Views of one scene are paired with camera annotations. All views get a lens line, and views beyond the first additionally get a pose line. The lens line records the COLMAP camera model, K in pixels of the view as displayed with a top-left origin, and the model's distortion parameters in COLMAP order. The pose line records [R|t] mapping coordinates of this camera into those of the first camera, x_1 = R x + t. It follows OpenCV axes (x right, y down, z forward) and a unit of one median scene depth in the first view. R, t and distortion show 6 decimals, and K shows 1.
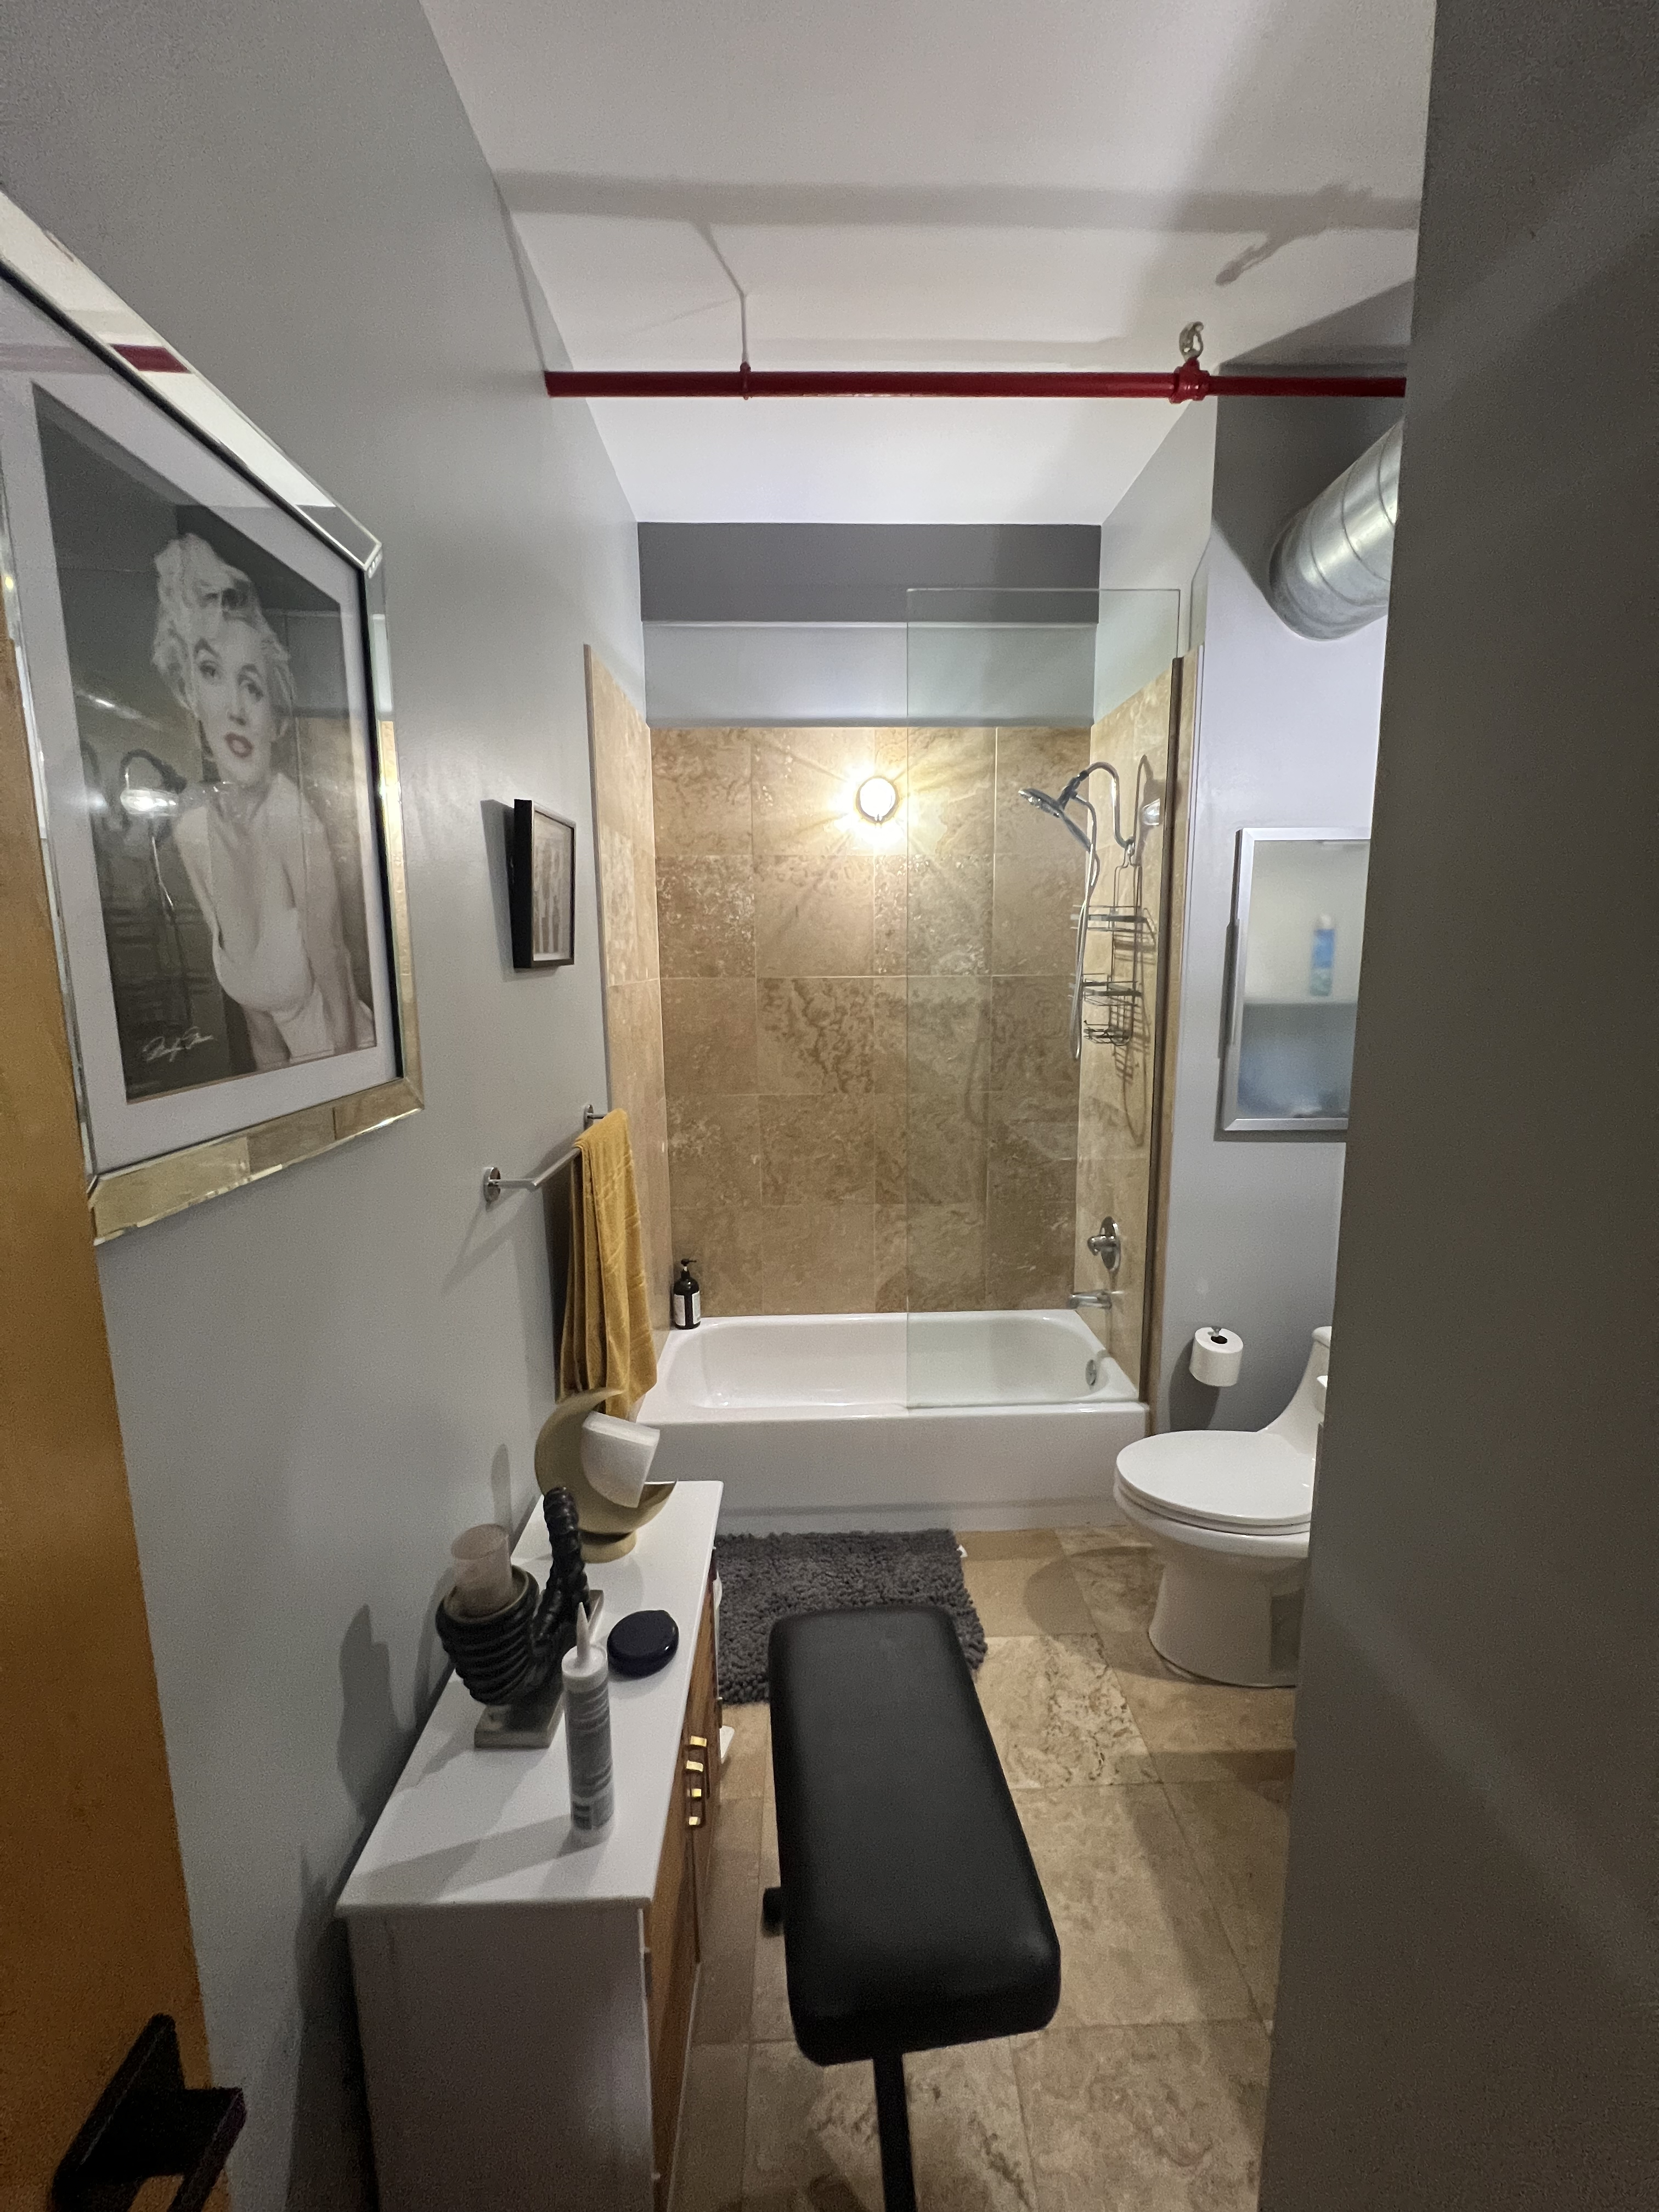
lens RADIAL K [[885.7, 0, 833.8], [0, 885.7, 1098.6], [0, 0, 1]] dist [-0.003248, 0.000959]
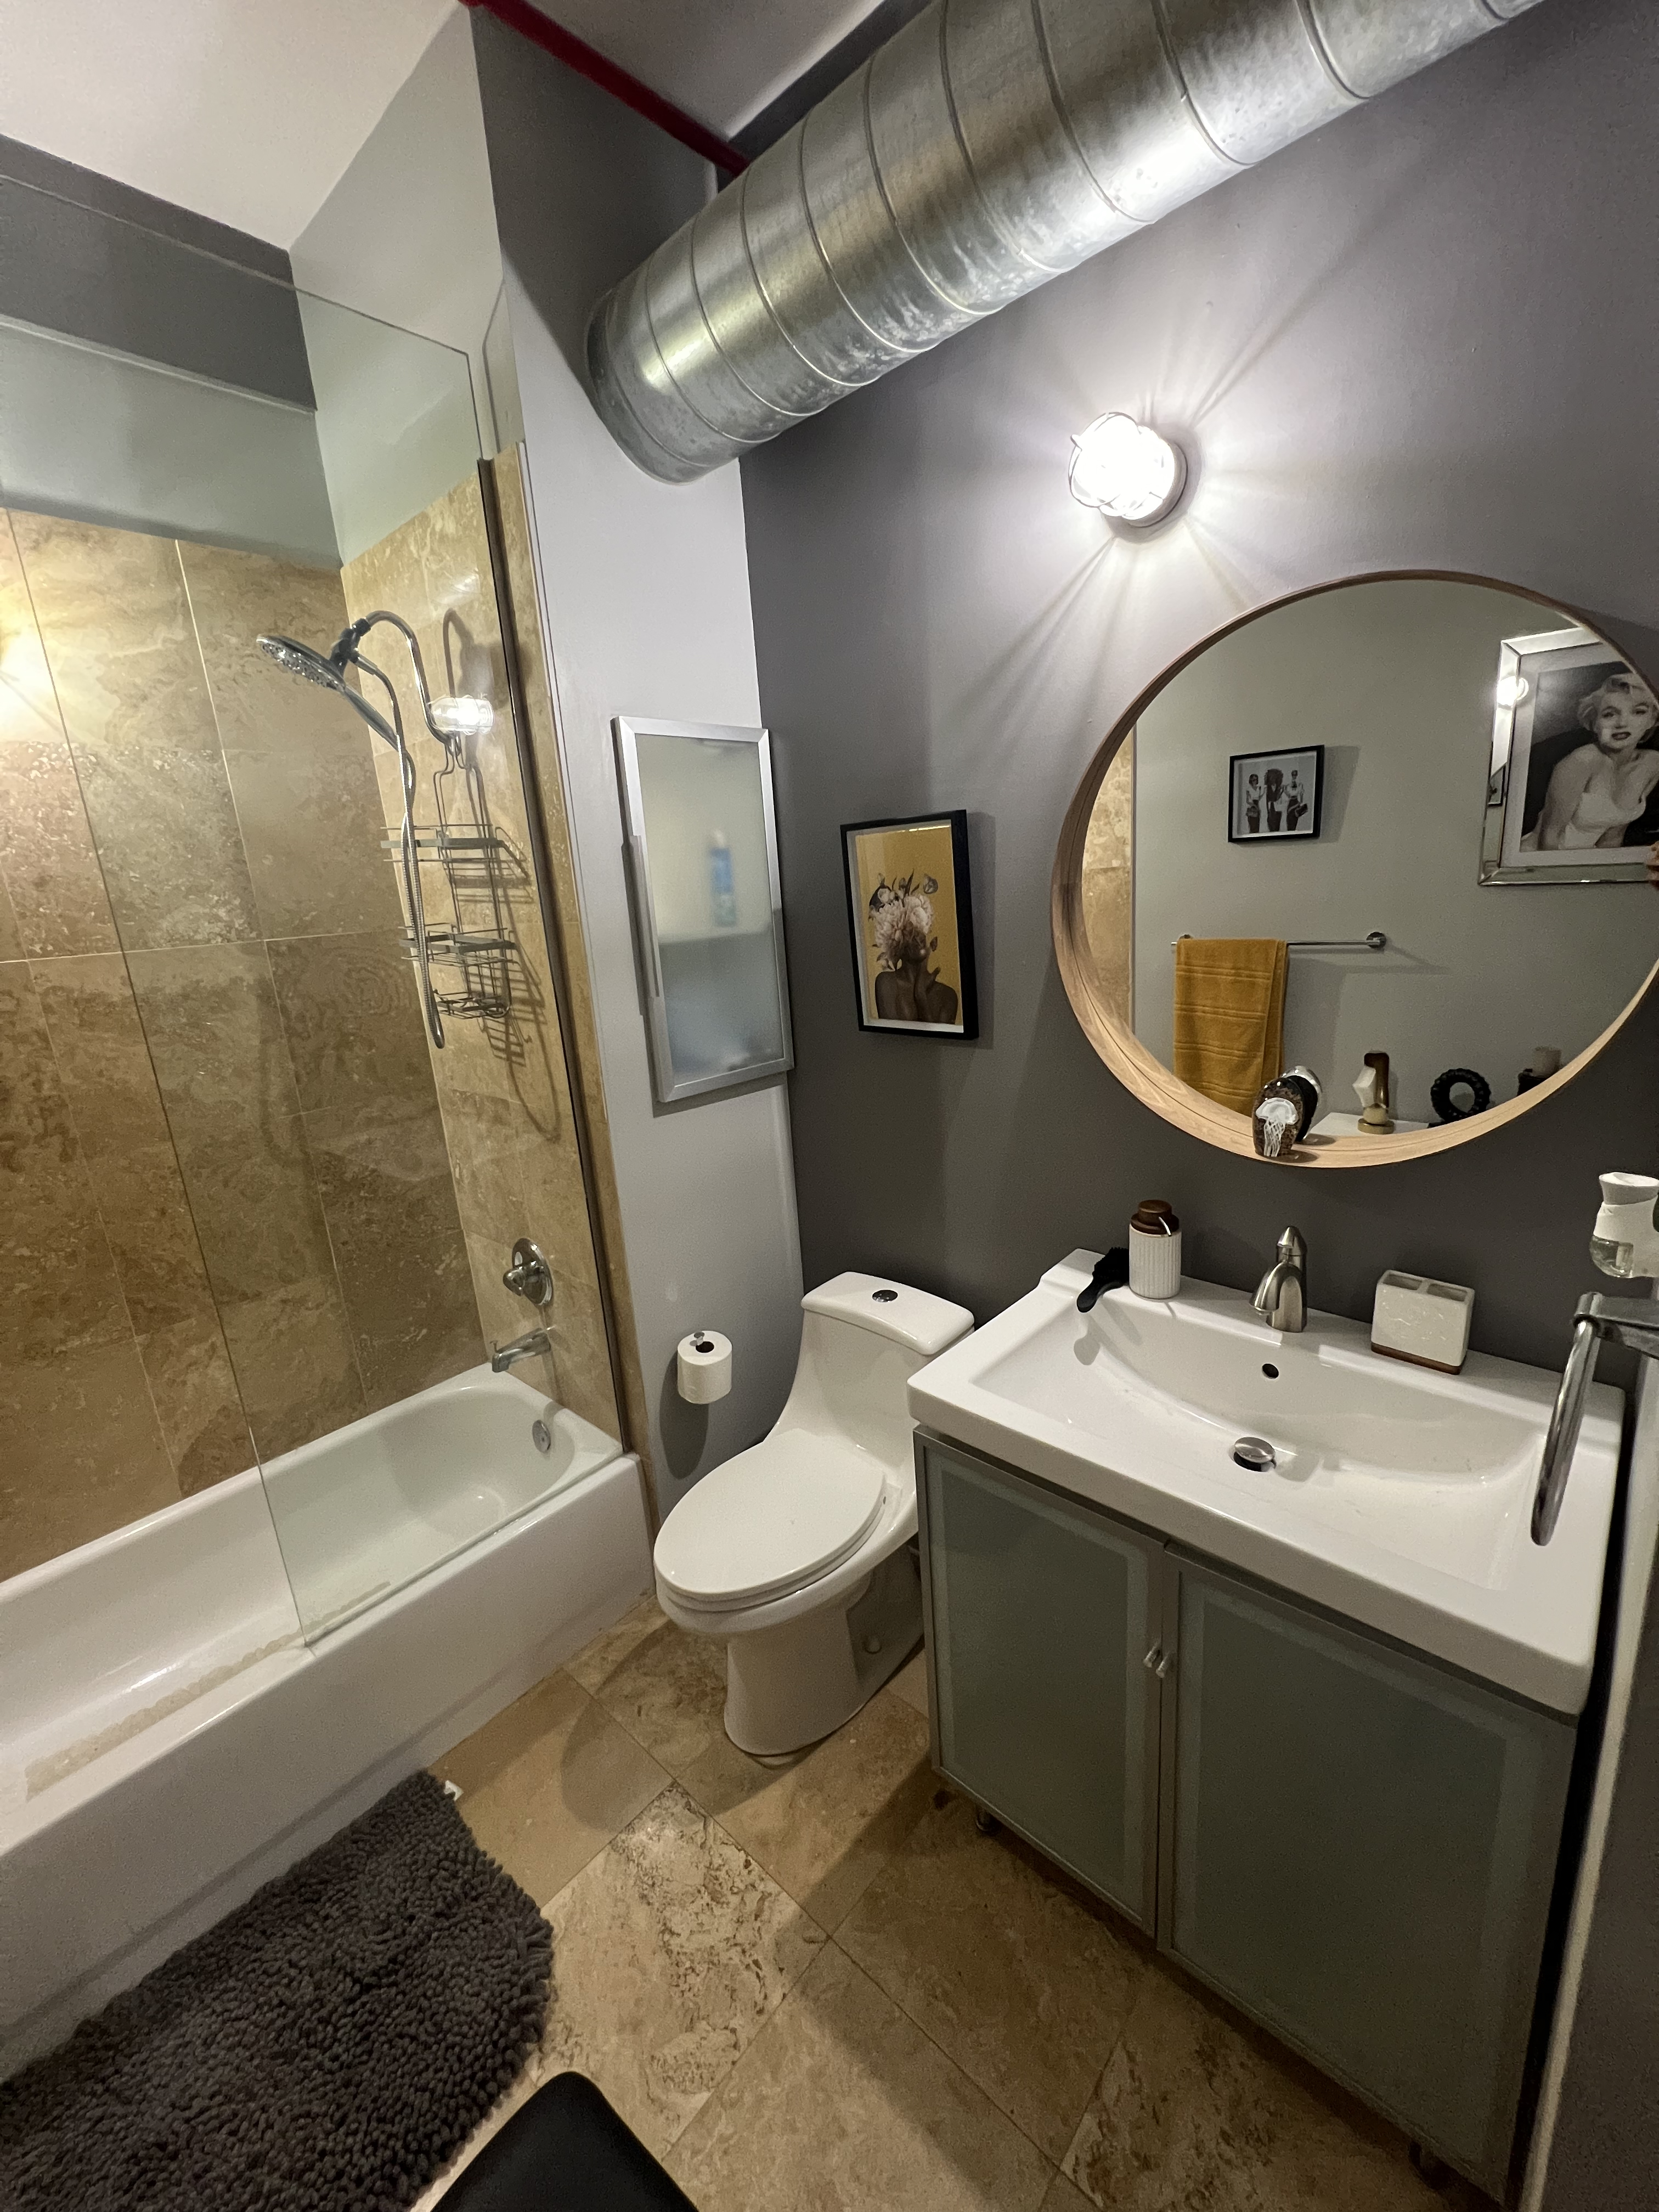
lens RADIAL K [[885.7, 0, 836.2], [0, 885.7, 1097.4], [0, 0, 1]] dist [-0.003248, 0.000959]
pose [[0.689054, -0.209786, 0.693682, -0.009824], [0.176577, 0.976938, 0.120050, -0.033555], [-0.702869, 0.039767, 0.710206, 0.278587]]
